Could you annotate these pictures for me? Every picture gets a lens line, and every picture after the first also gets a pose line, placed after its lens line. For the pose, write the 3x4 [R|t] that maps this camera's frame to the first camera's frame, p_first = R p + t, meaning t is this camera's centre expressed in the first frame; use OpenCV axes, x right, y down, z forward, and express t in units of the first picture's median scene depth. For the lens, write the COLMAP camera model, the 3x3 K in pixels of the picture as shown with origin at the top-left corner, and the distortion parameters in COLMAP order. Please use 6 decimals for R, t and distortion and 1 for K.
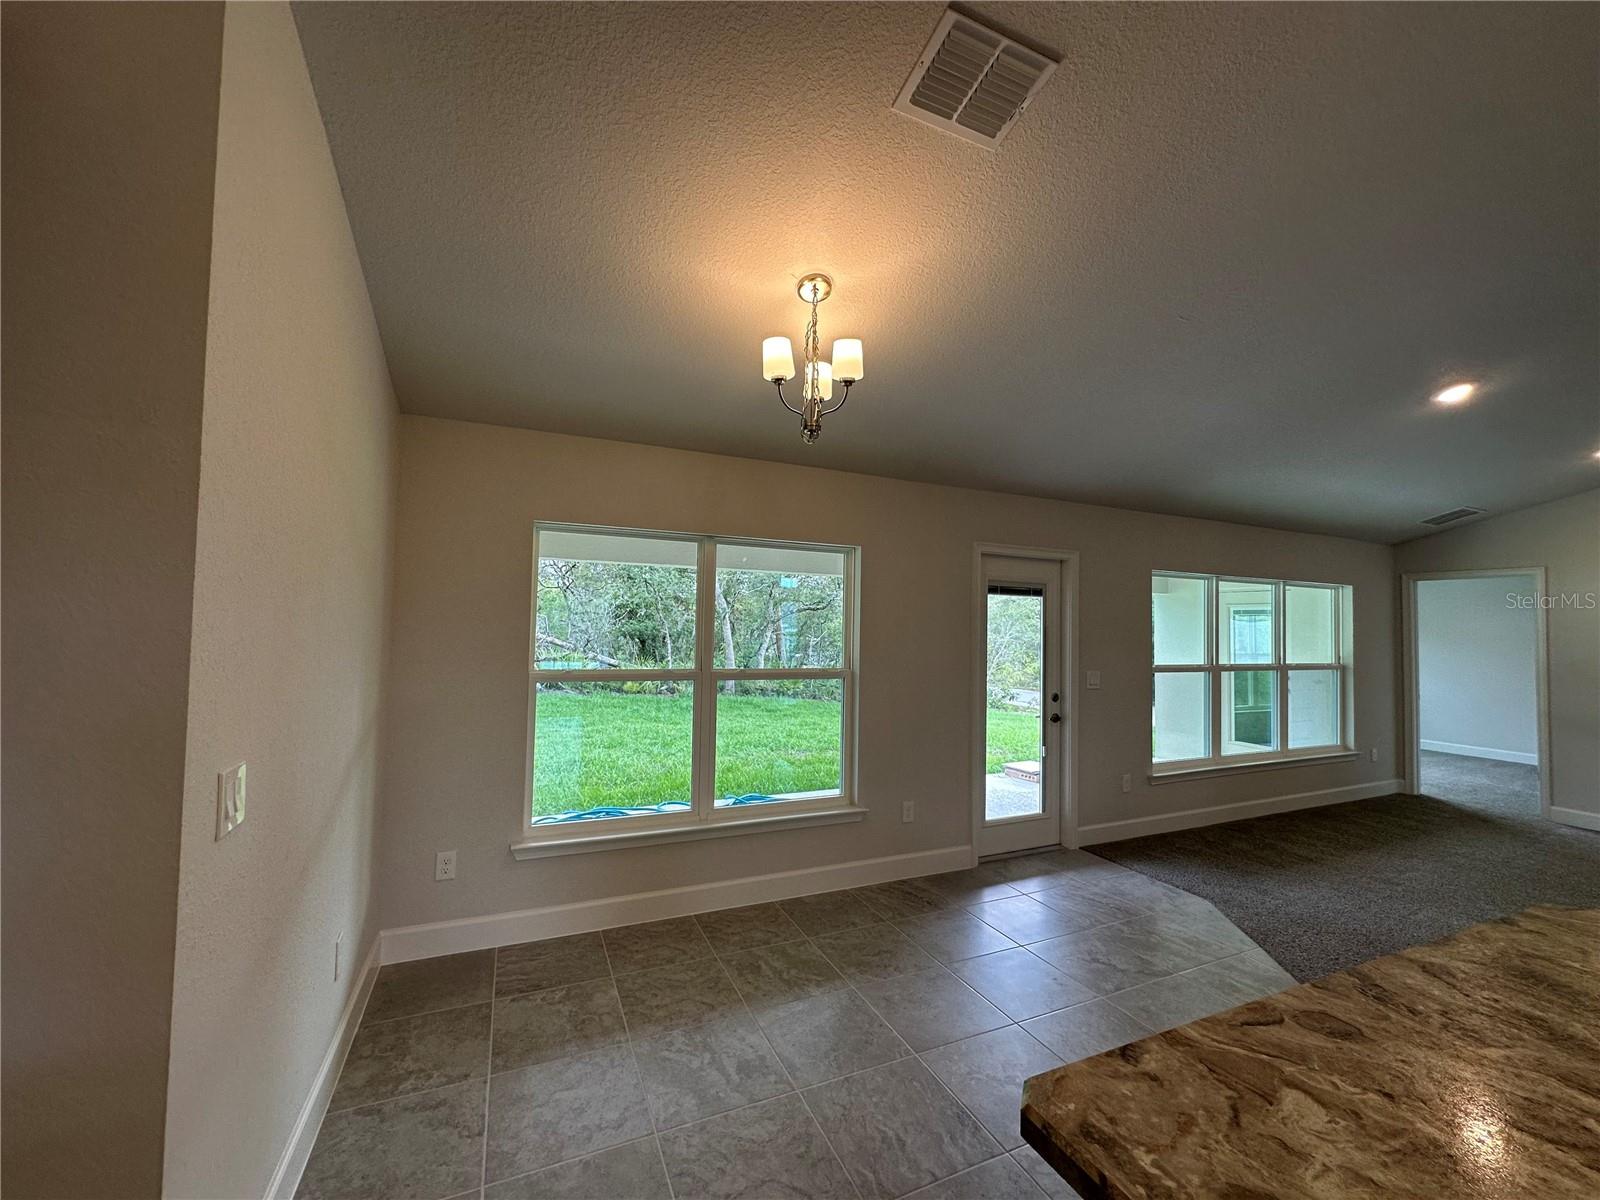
lens RADIAL K [[638.9, 0, 800.1], [0, 638.9, 598.3], [0, 0, 1]] dist [-0.002854, 0.001176]
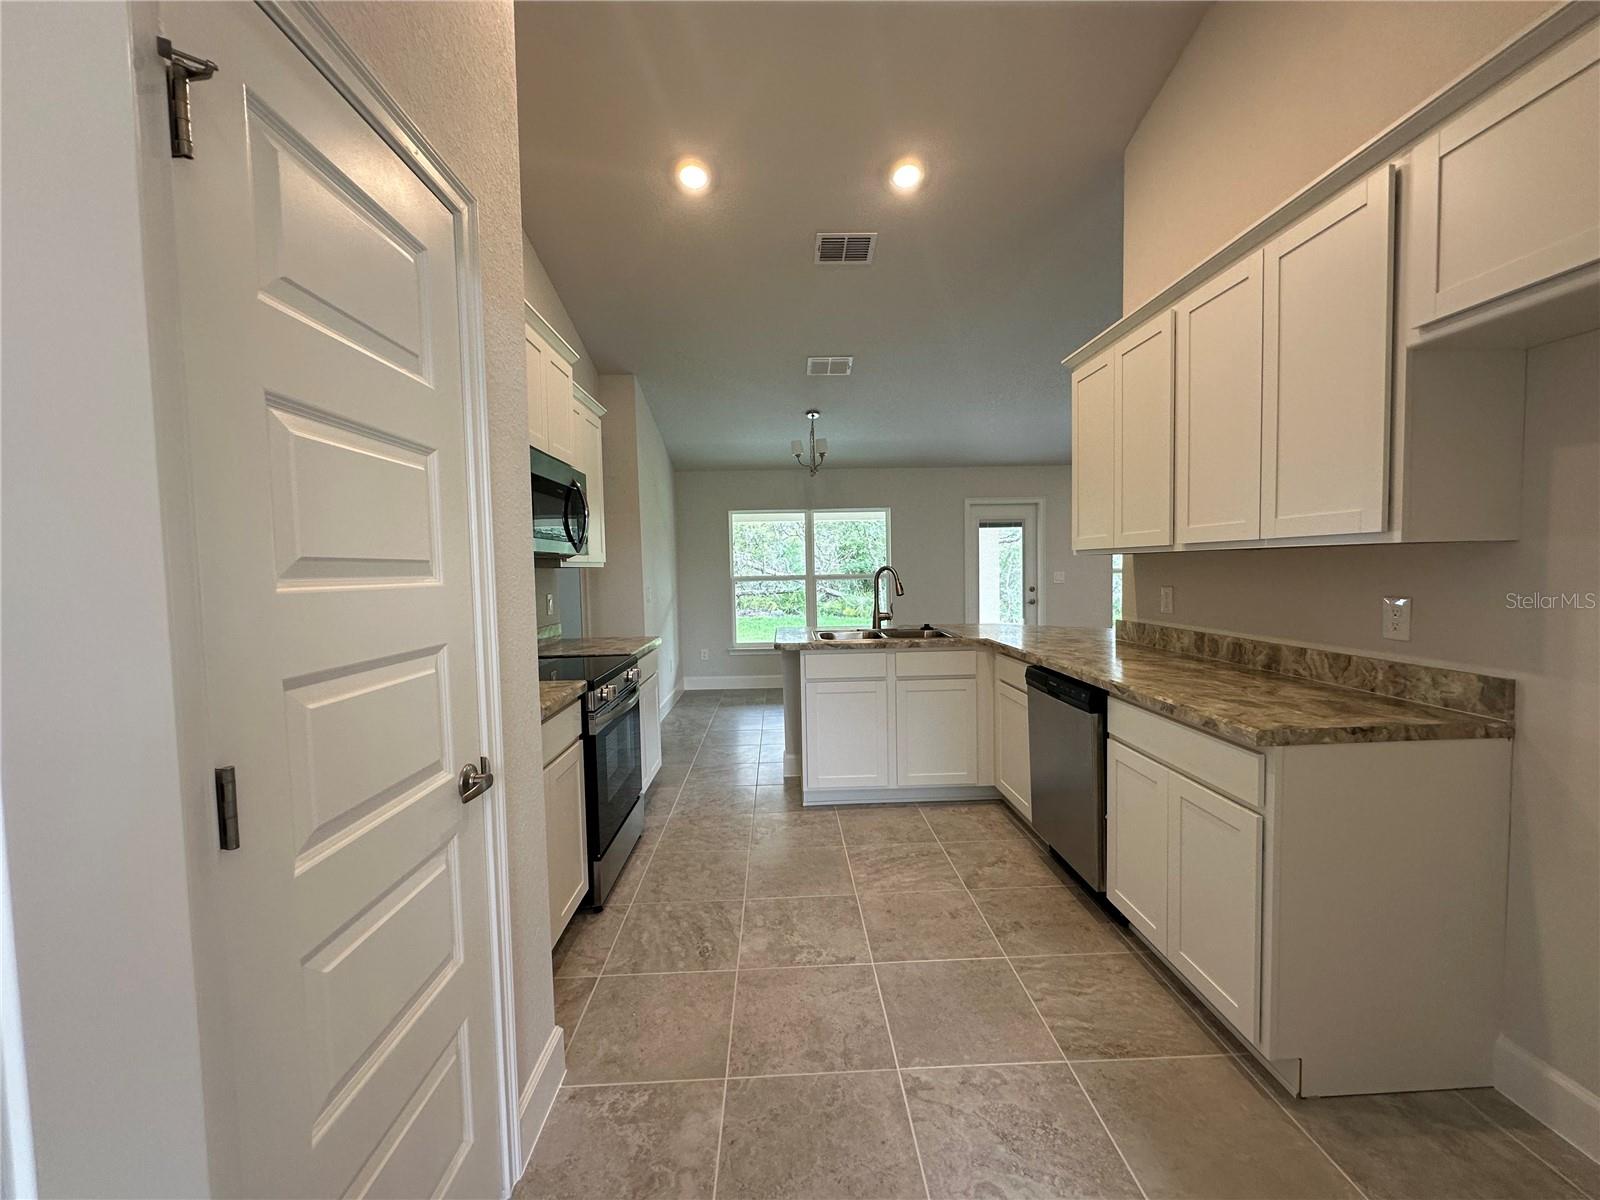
lens RADIAL K [[638.9, 0, 800.1], [0, 638.9, 598.3], [0, 0, 1]] dist [-0.002854, 0.001176]
pose [[0.927811, -0.018674, -0.372582, 0.461870], [0.053822, 0.994998, 0.084158, 0.010392], [0.369147, -0.098135, 0.924175, -0.725744]]
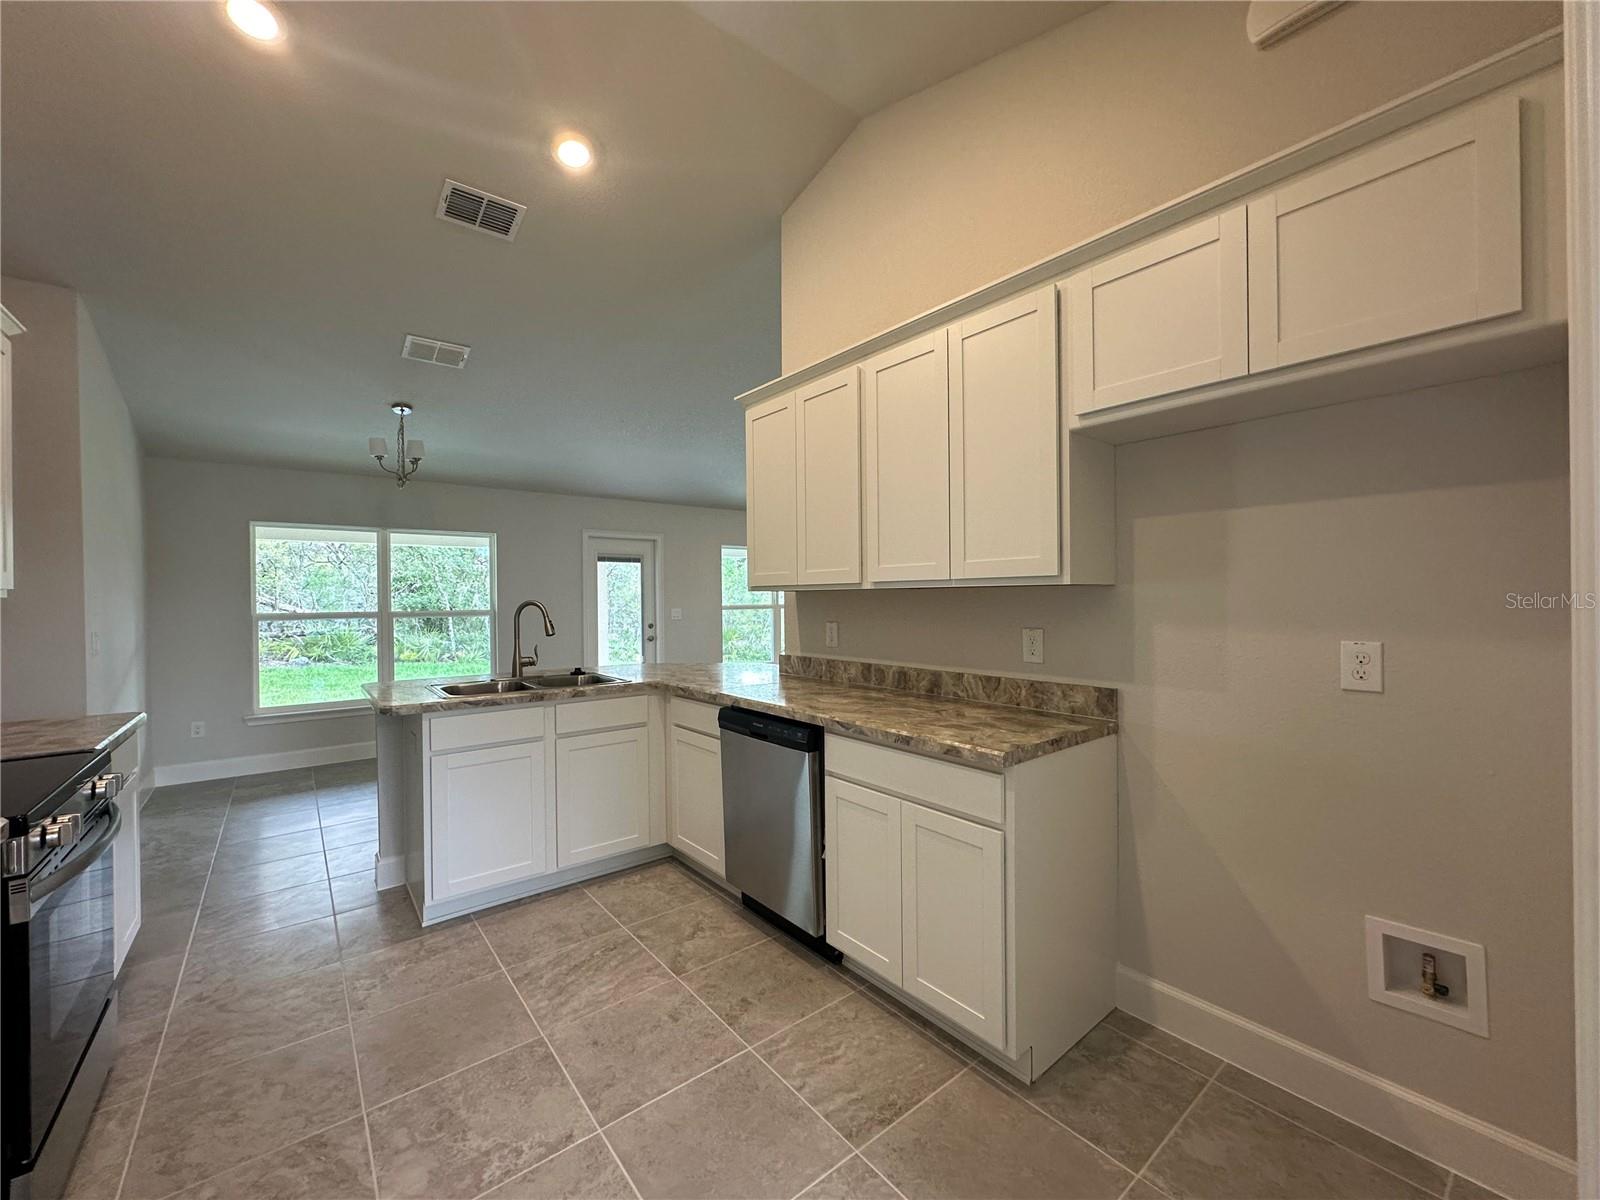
lens RADIAL K [[638.9, 0, 800.1], [0, 638.9, 598.3], [0, 0, 1]] dist [-0.002854, 0.001176]
pose [[0.964911, -0.027979, 0.261082, 0.348534], [0.015504, 0.998643, 0.049721, 0.012304], [-0.262119, -0.043929, 0.964035, -0.648463]]
